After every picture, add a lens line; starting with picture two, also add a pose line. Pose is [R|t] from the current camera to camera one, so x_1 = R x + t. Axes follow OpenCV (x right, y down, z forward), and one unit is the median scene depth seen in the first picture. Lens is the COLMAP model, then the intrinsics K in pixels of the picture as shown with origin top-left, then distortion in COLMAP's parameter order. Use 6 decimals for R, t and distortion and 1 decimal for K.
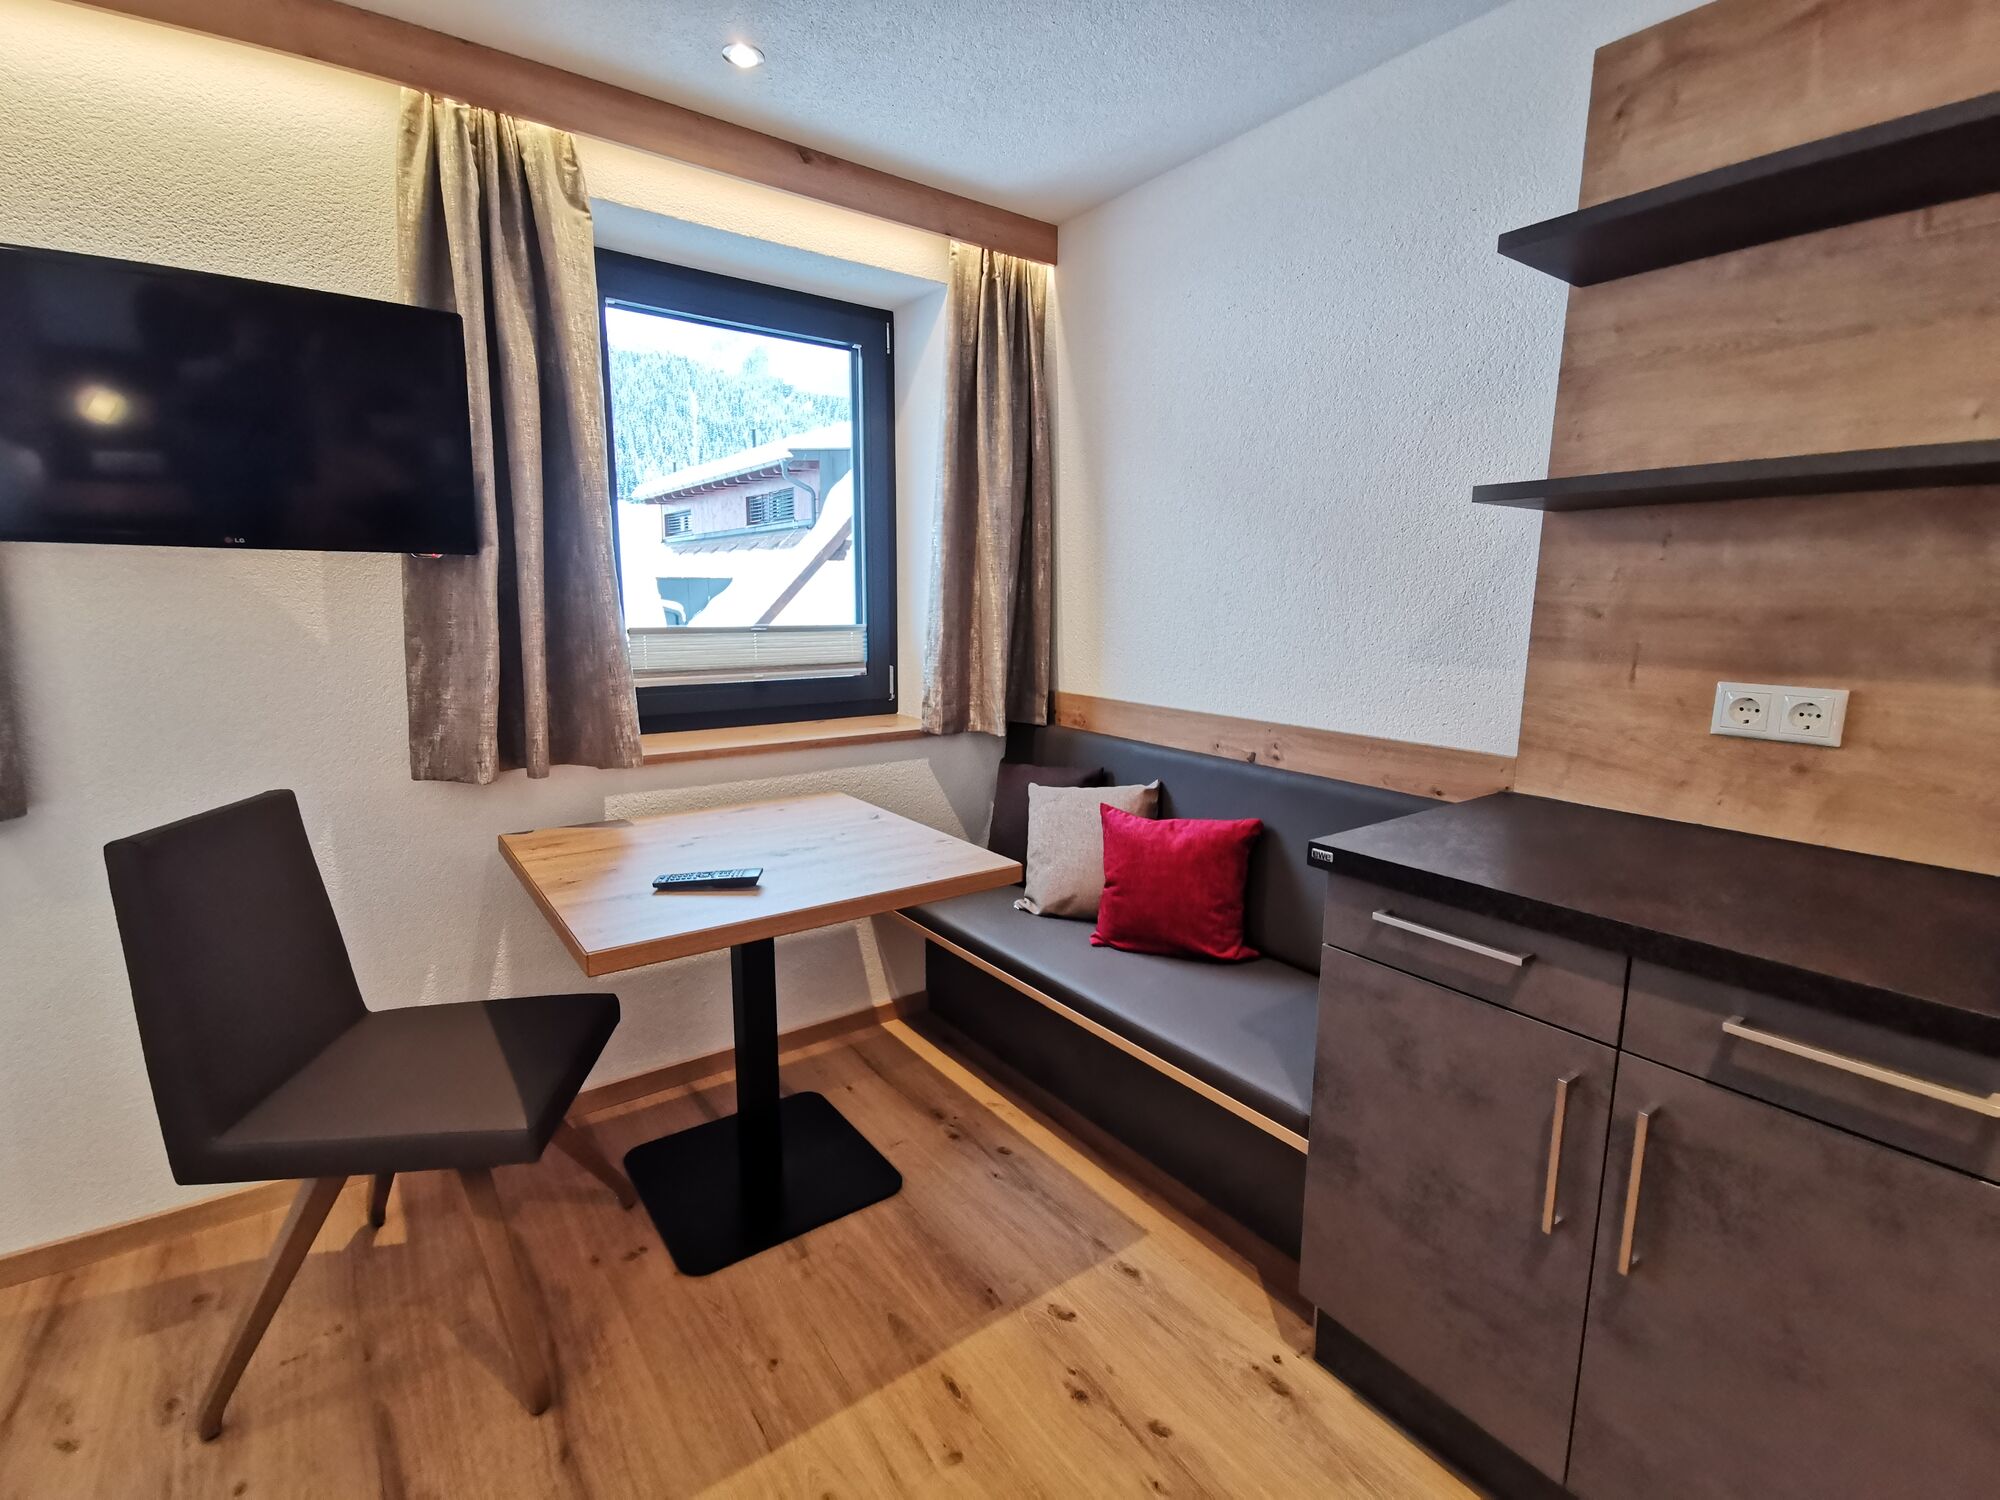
lens RADIAL K [[916.5, 0, 1005.5], [0, 916.5, 752.3], [0, 0, 1]] dist [0.017119, -0.011772]
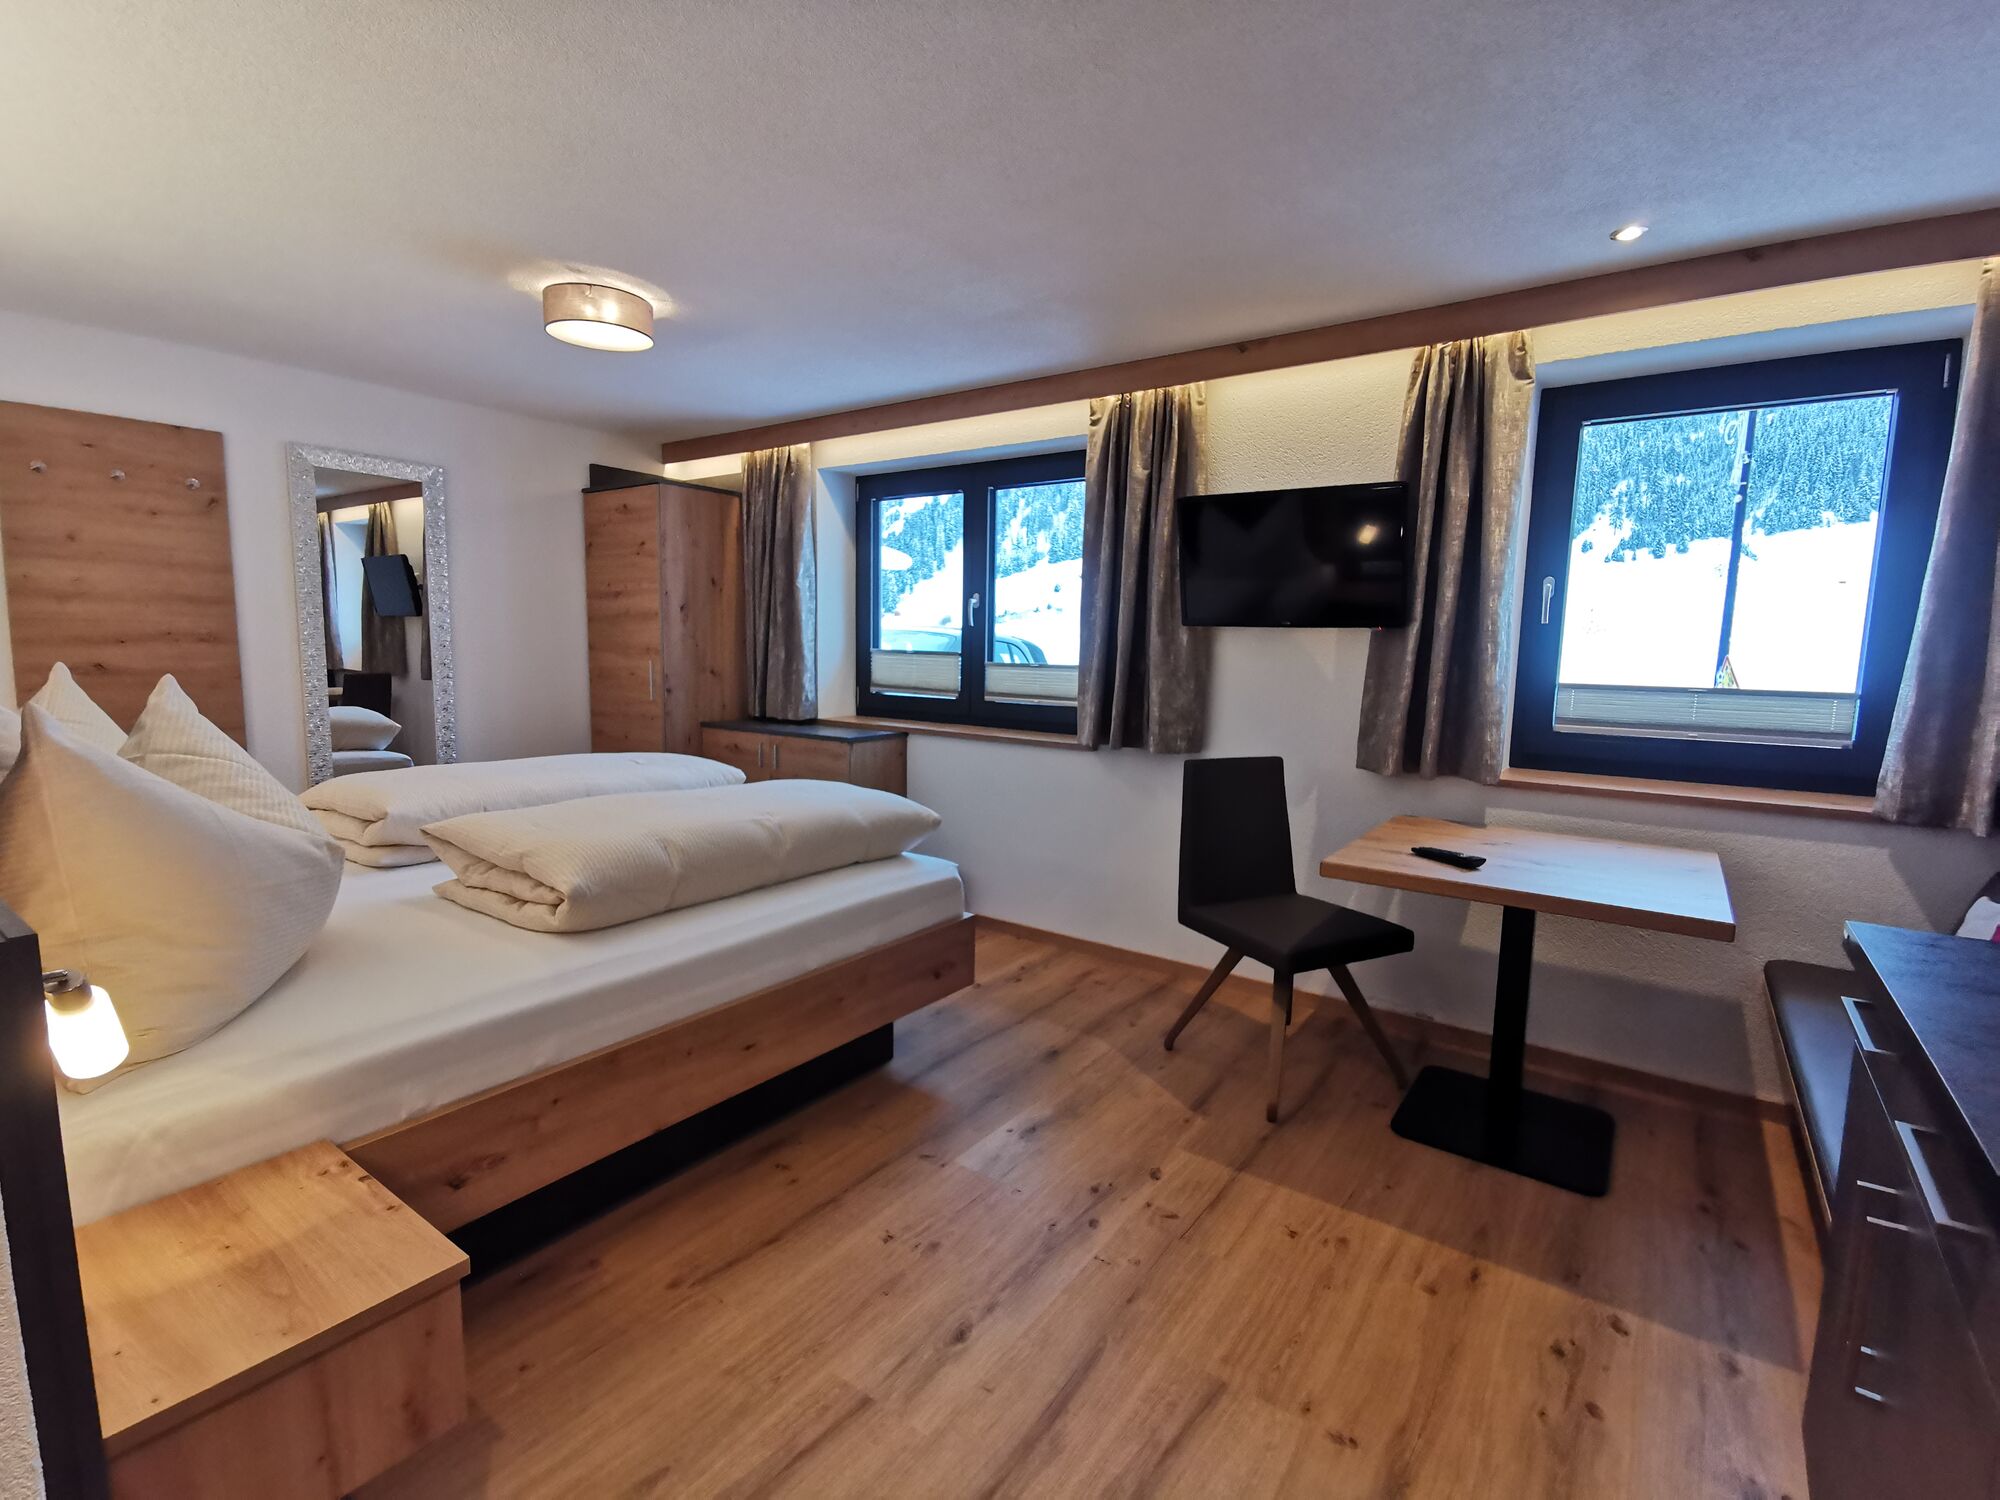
lens RADIAL K [[916.5, 0, 985.0], [0, 916.5, 750.0], [0, 0, 1]] dist [0.017119, -0.011772]
pose [[0.290432, 0.114180, -0.950059, 0.872698], [-0.174703, 0.982495, 0.064671, 0.012352], [0.940812, 0.147195, 0.305296, -0.131522]]
